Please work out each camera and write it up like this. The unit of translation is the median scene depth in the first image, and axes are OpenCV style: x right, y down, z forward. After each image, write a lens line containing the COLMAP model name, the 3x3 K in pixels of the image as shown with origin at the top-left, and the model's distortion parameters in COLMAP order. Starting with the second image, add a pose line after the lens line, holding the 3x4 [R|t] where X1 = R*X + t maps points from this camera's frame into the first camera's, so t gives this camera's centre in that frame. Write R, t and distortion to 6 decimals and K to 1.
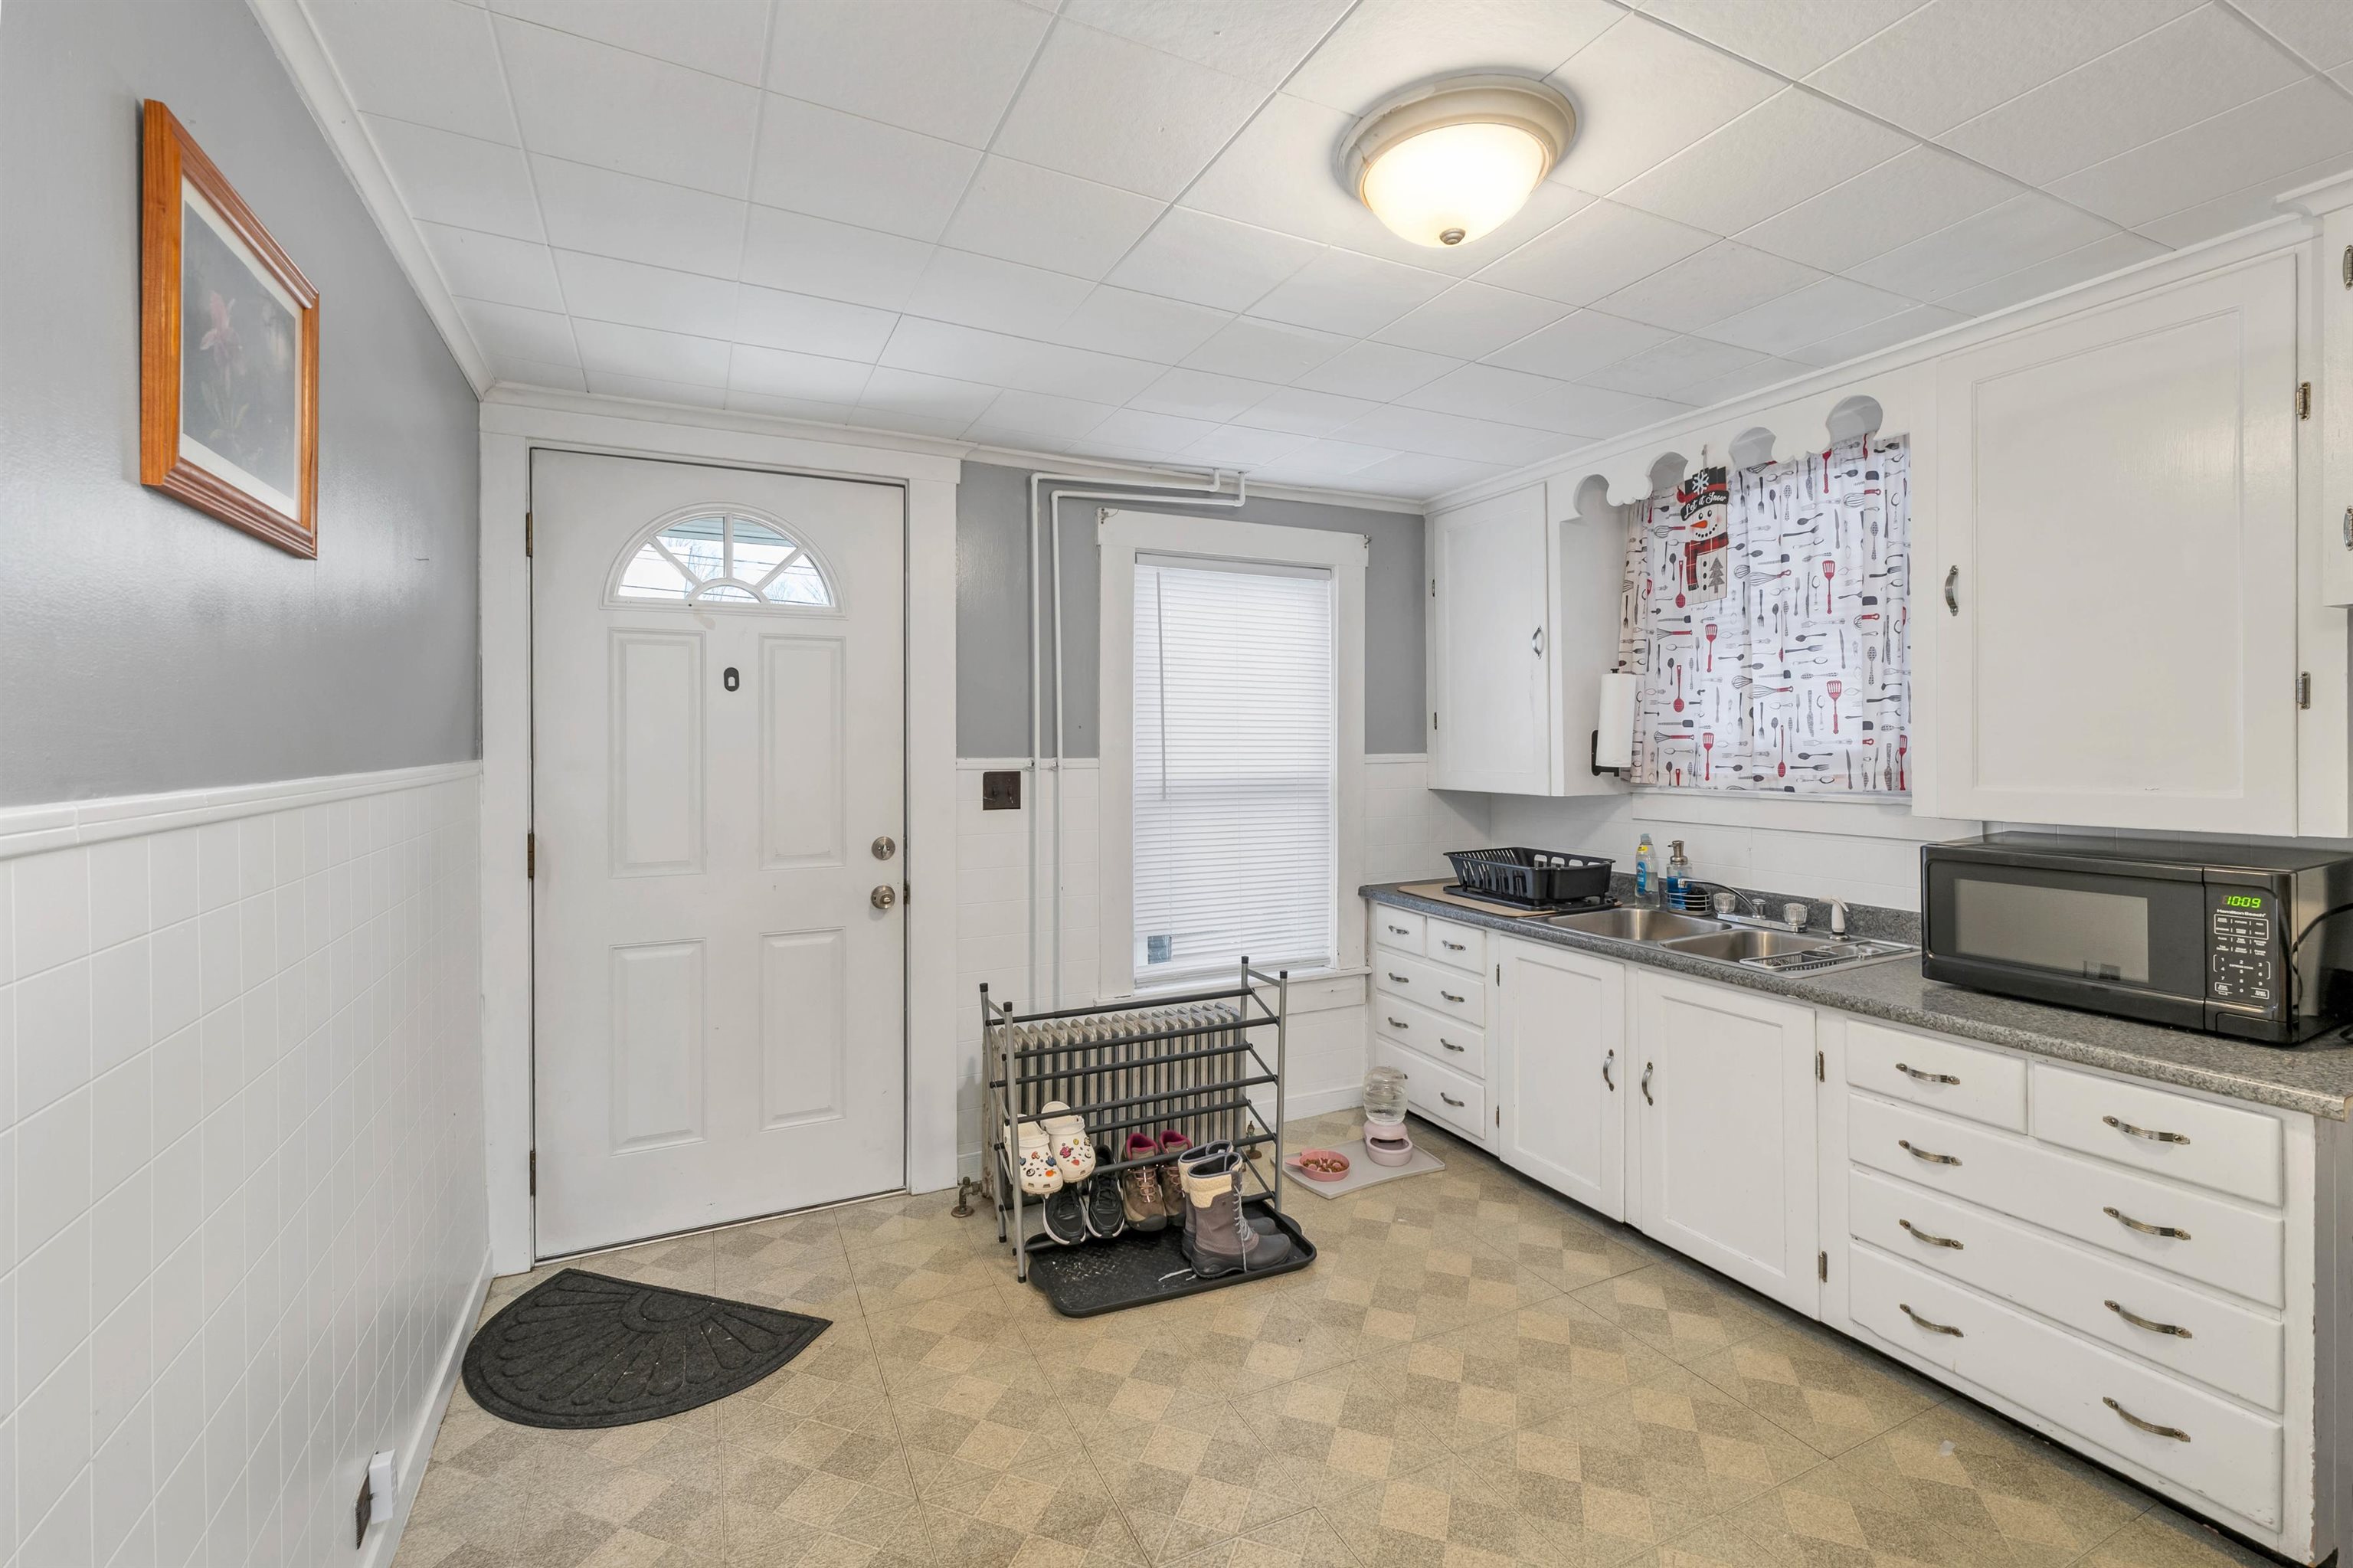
lens RADIAL K [[992.7, 0, 1182.9], [0, 992.7, 725.0], [0, 0, 1]] dist [-0.000868, -0.001405]
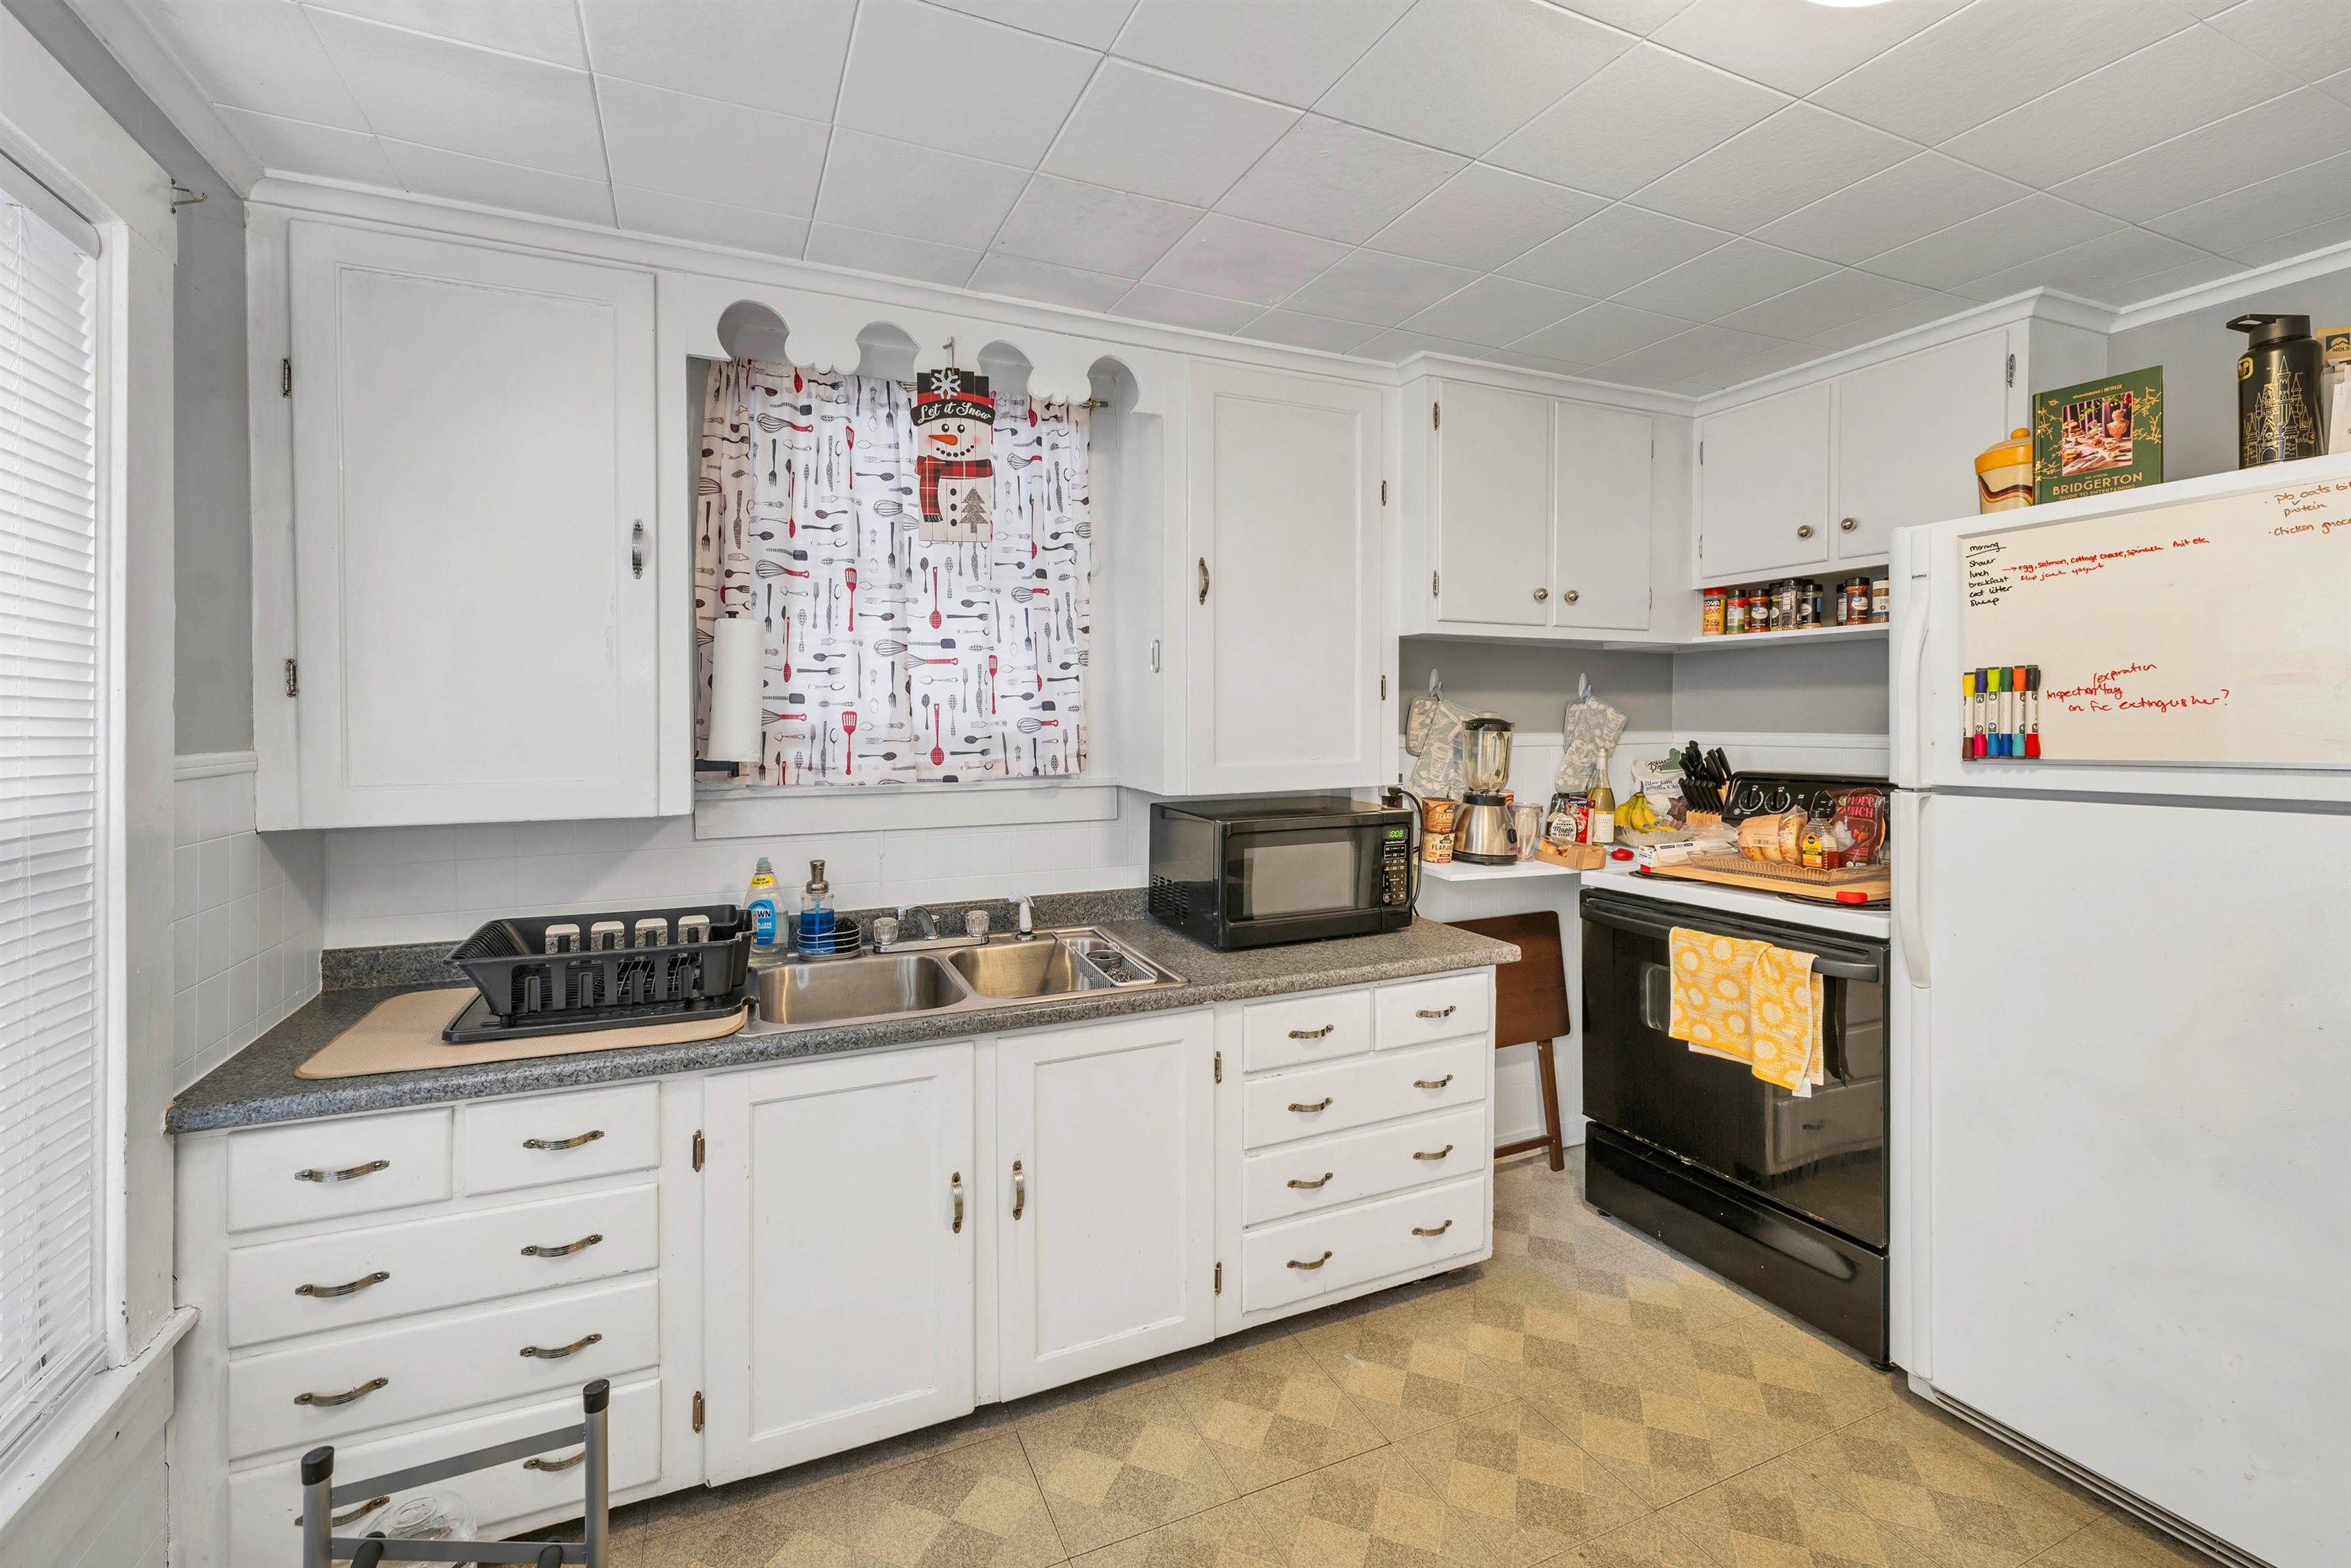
lens RADIAL K [[991.8, 0, 1154.6], [0, 991.8, 725.5], [0, 0, 1]] dist [-0.000868, -0.001405]
pose [[0.045579, -0.001595, 0.998959, -0.231588], [-0.015055, 0.999884, 0.002283, 0.014500], [-0.998847, -0.015144, 0.045550, 0.793418]]
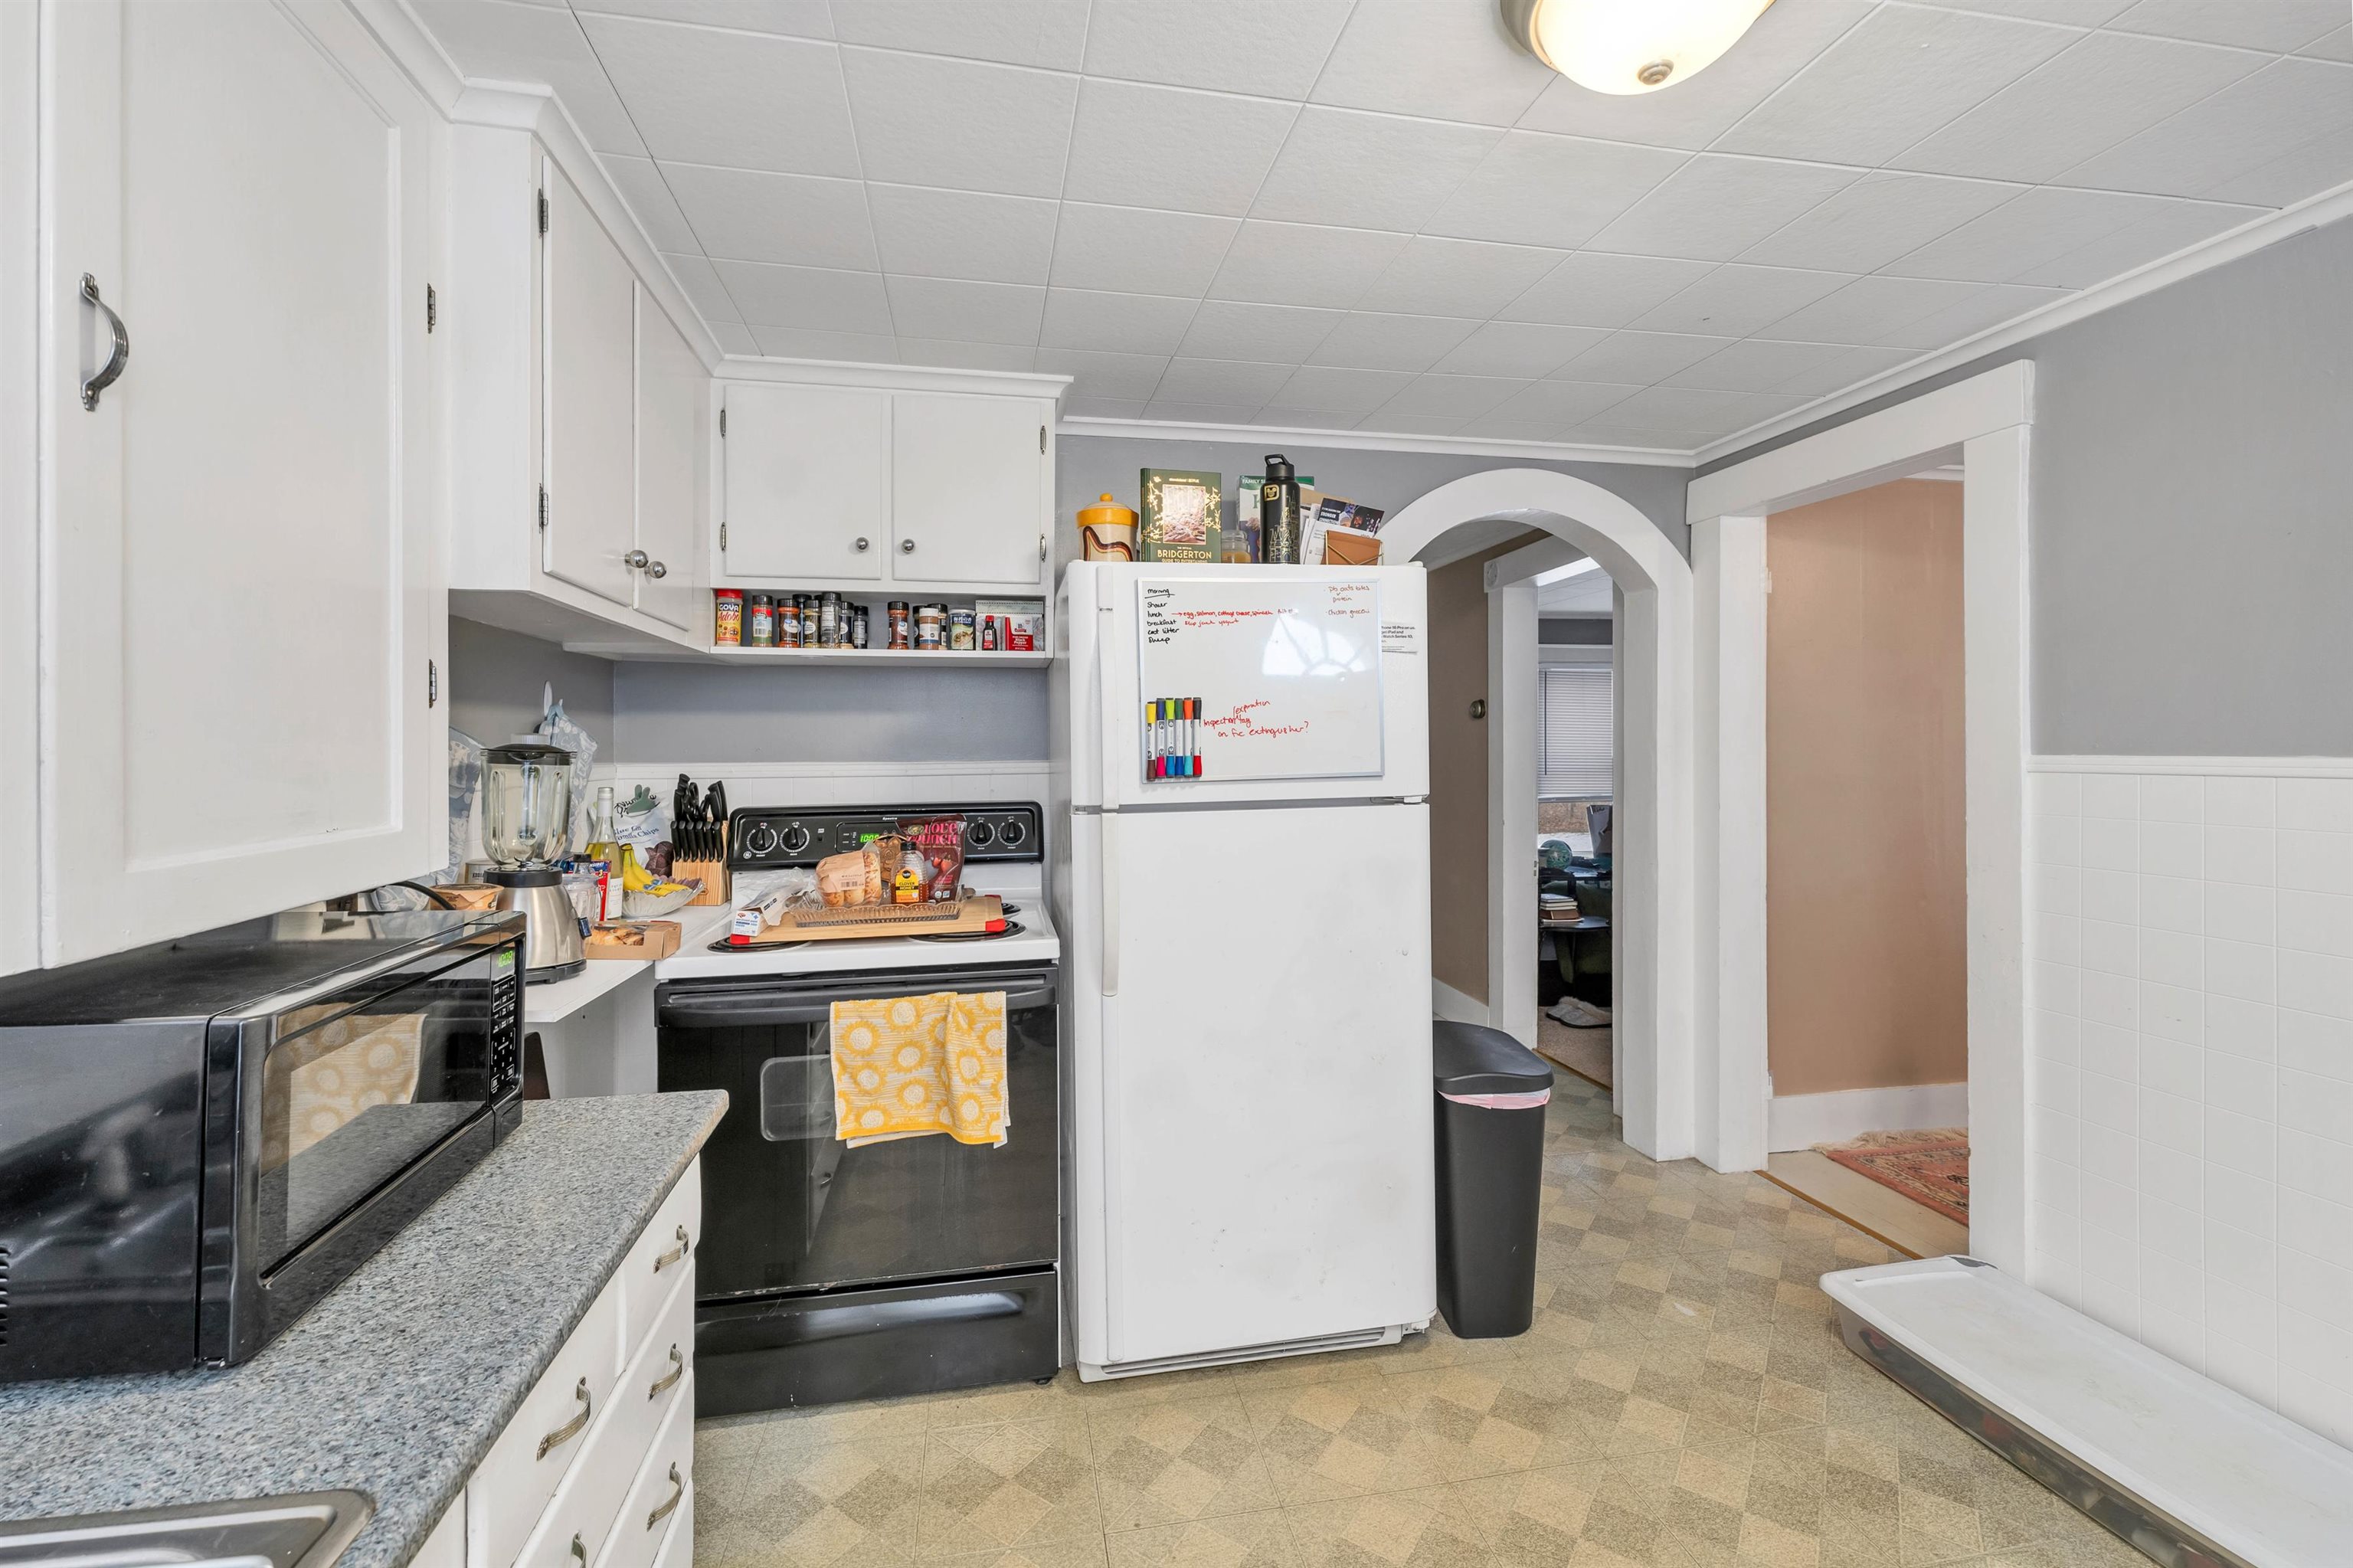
lens RADIAL K [[992.7, 0, 1164.6], [0, 992.7, 750.4], [0, 0, 1]] dist [-0.000868, -0.001405]
pose [[-0.961256, 0.010023, 0.275475, 0.218376], [0.006489, 0.999885, -0.013739, 0.018771], [-0.275581, -0.011419, -0.961210, 0.979593]]
